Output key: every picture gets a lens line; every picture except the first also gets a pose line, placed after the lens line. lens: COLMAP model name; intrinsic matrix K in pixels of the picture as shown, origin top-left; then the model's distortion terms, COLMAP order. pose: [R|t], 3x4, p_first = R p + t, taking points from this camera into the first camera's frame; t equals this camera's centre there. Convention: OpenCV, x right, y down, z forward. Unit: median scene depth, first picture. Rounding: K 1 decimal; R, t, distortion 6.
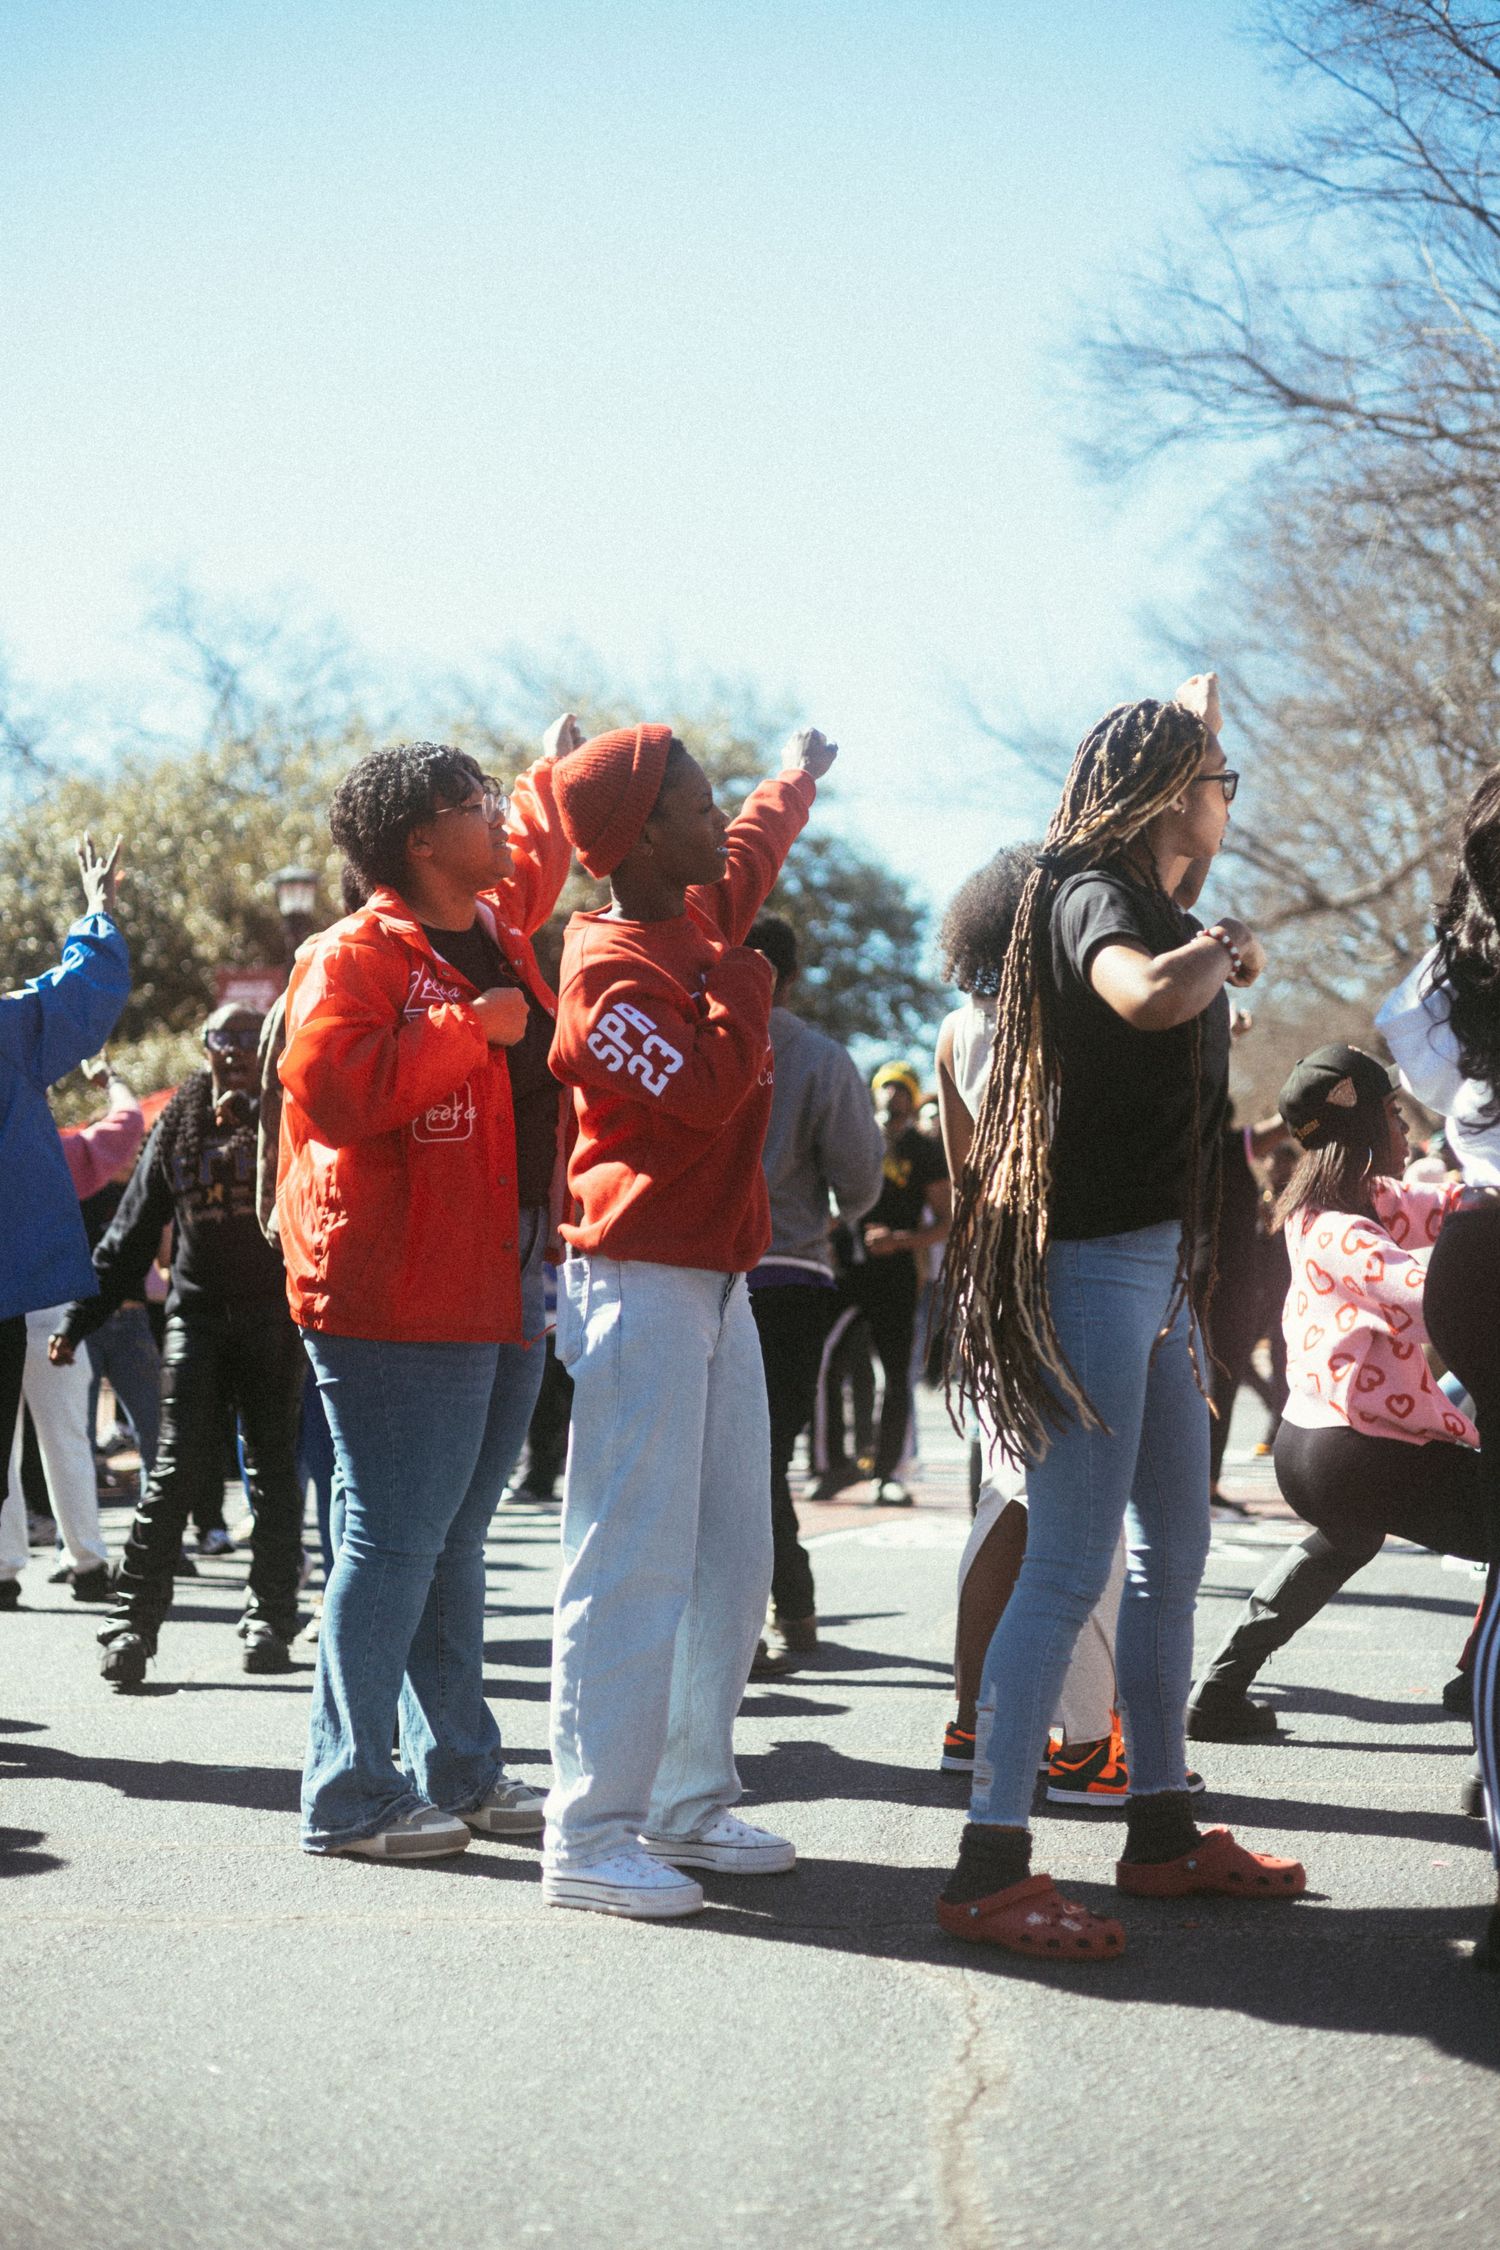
lens RADIAL K [[3164.9, 0, 750.0], [0, 3164.9, 1125.0], [0, 0, 1]] dist [0.037413, -0.106895]
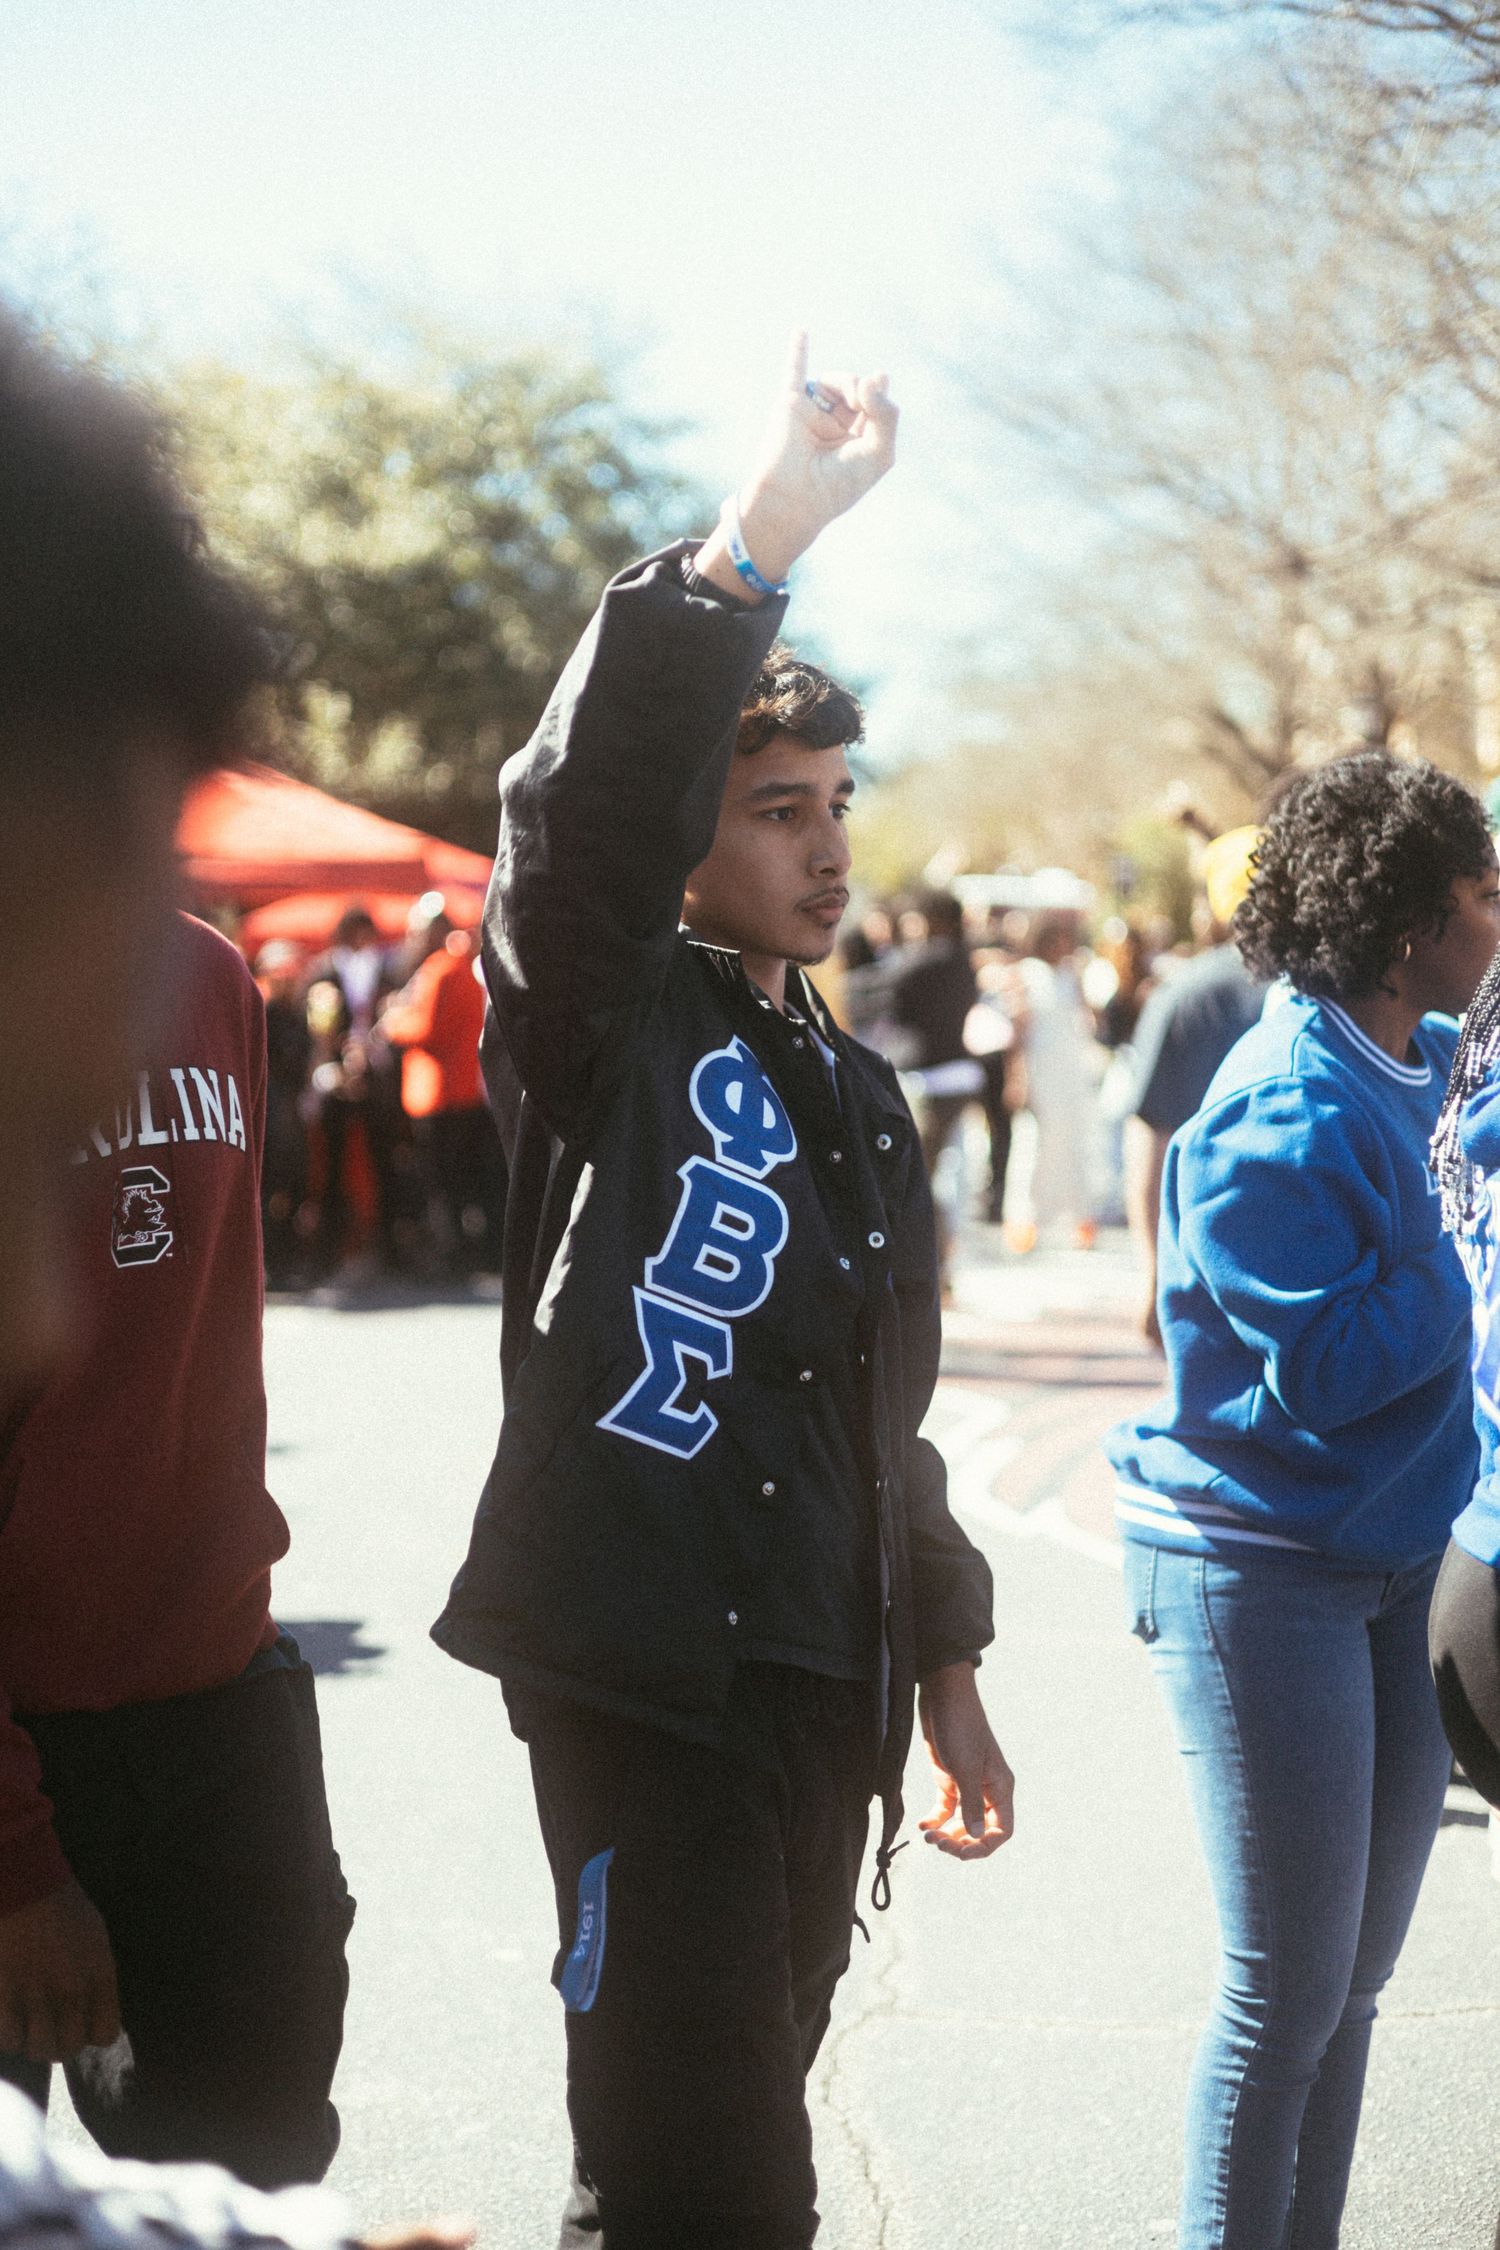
lens RADIAL K [[3164.9, 0, 750.0], [0, 3164.9, 1125.0], [0, 0, 1]] dist [0.037413, -0.106895]
pose [[0.995420, -0.001618, 0.095587, -0.482708], [-0.009396, 0.993360, 0.114661, -0.122294], [-0.095138, -0.115034, 0.988795, 0.961361]]
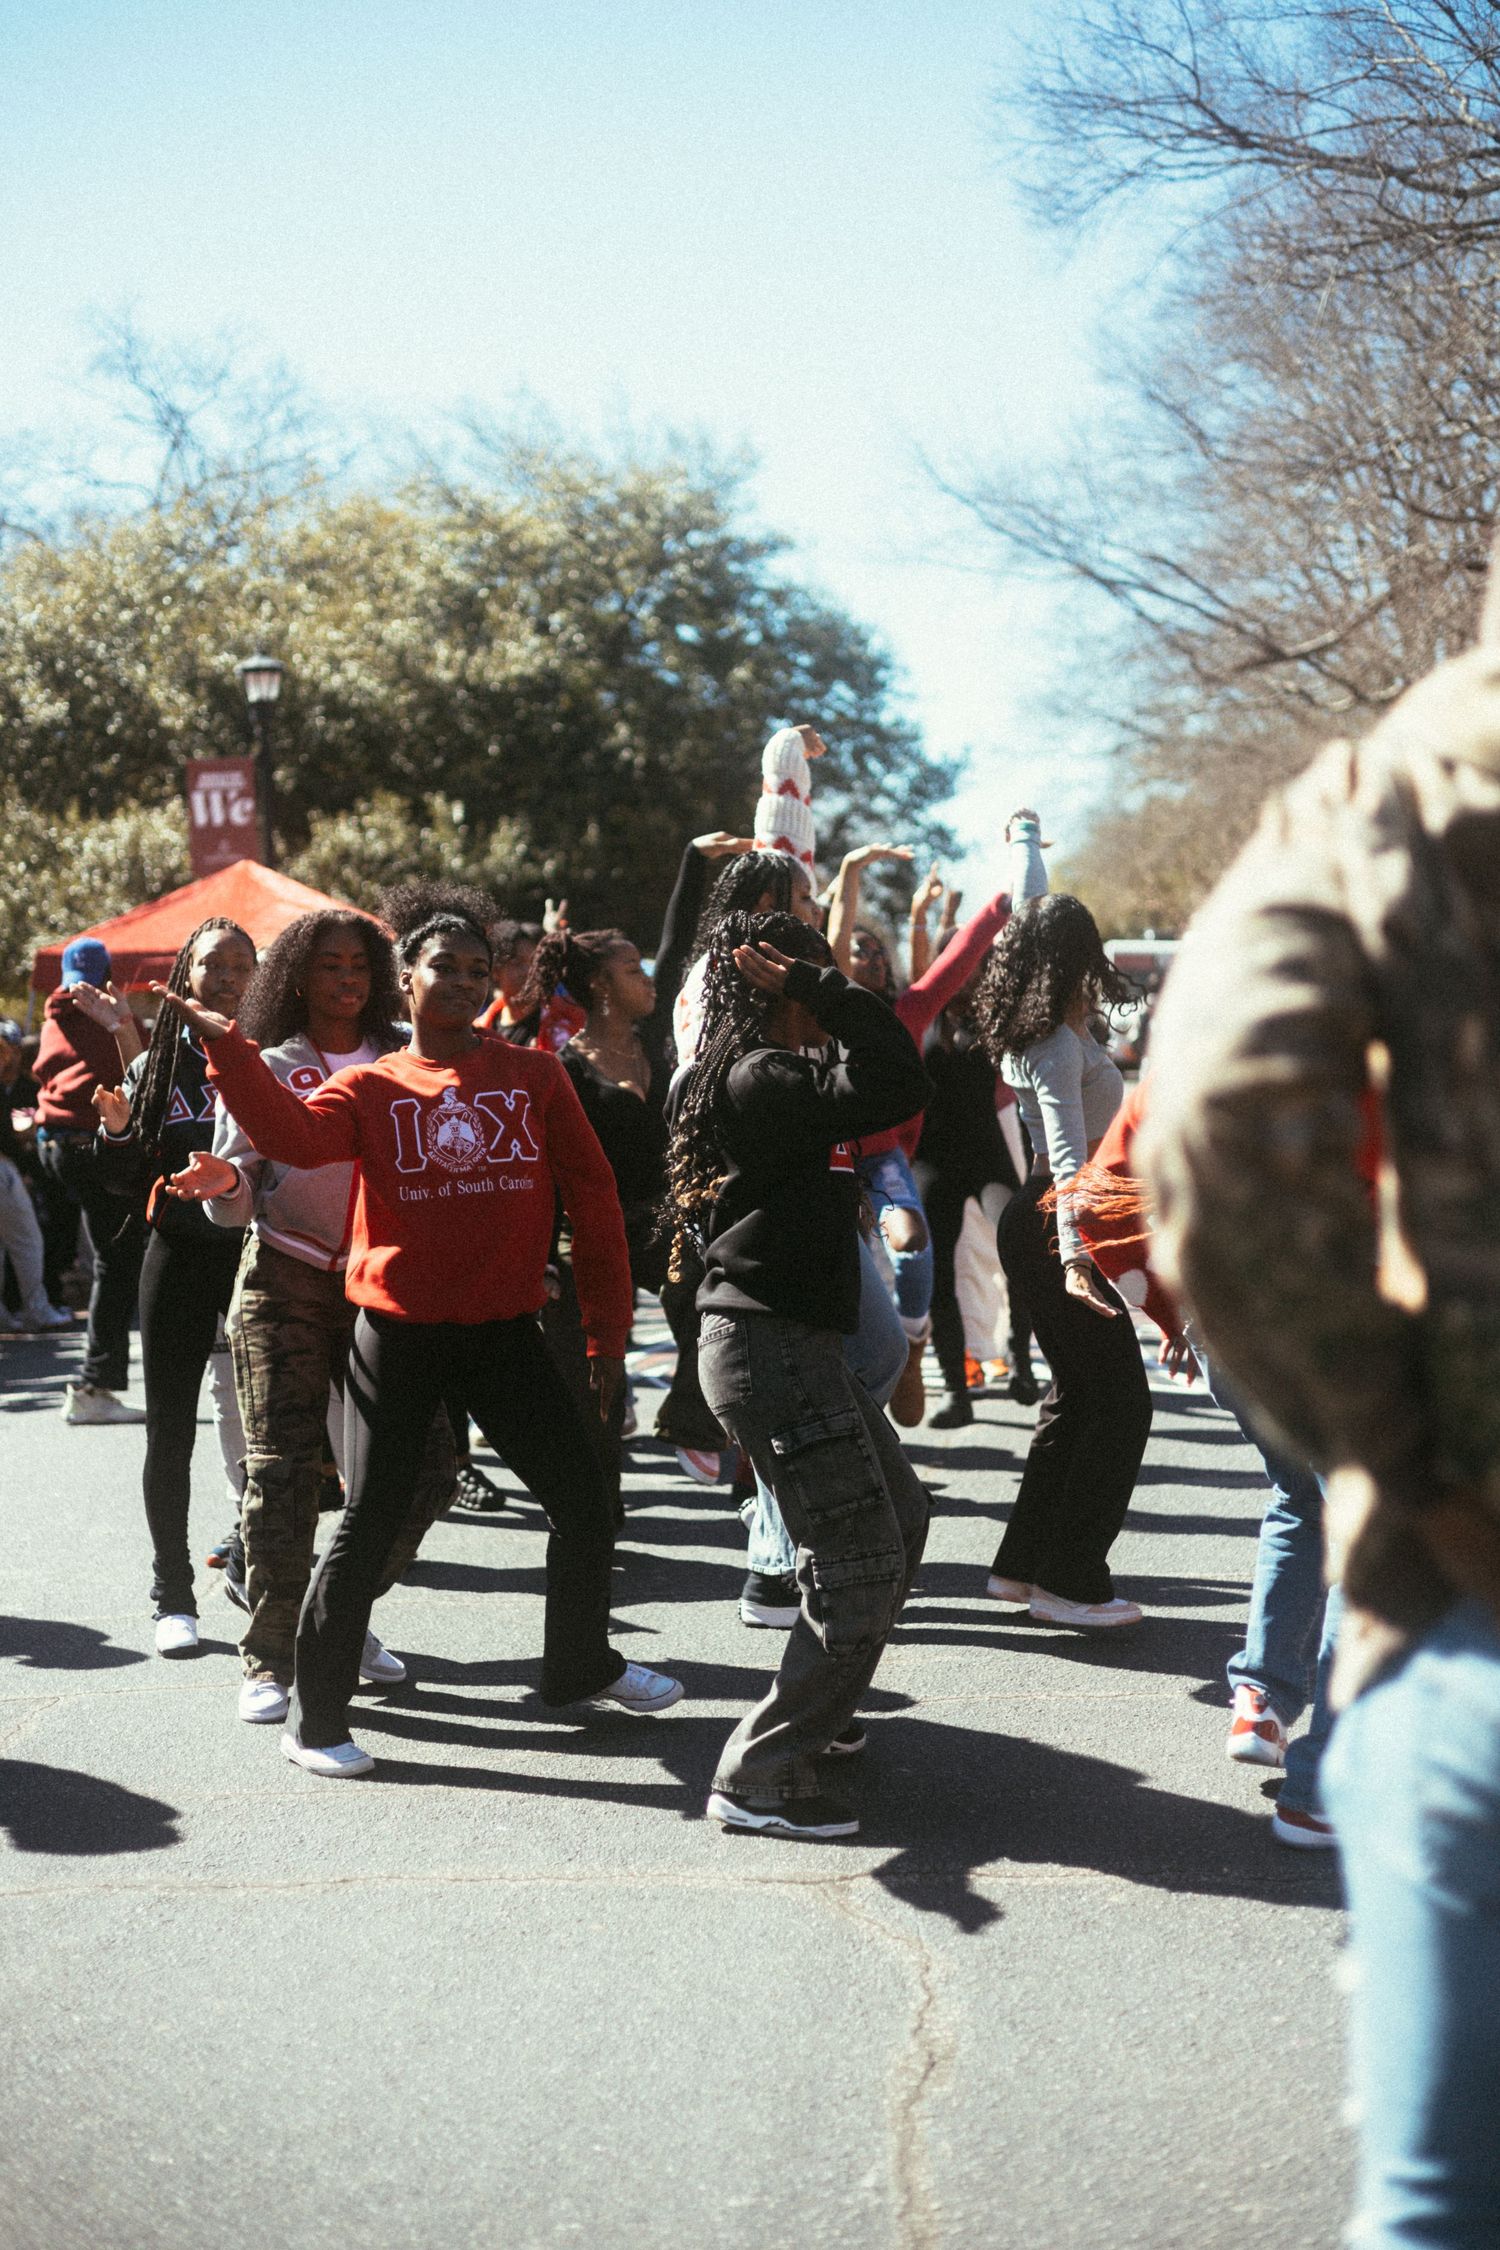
lens RADIAL K [[3164.9, 0, 750.0], [0, 3164.9, 1125.0], [0, 0, 1]] dist [0.037413, -0.106895]
pose [[0.999586, -0.027766, 0.007502, 0.004865], [0.026962, 0.995419, 0.091732, -0.147817], [-0.010014, -0.091492, 0.995755, -0.146384]]
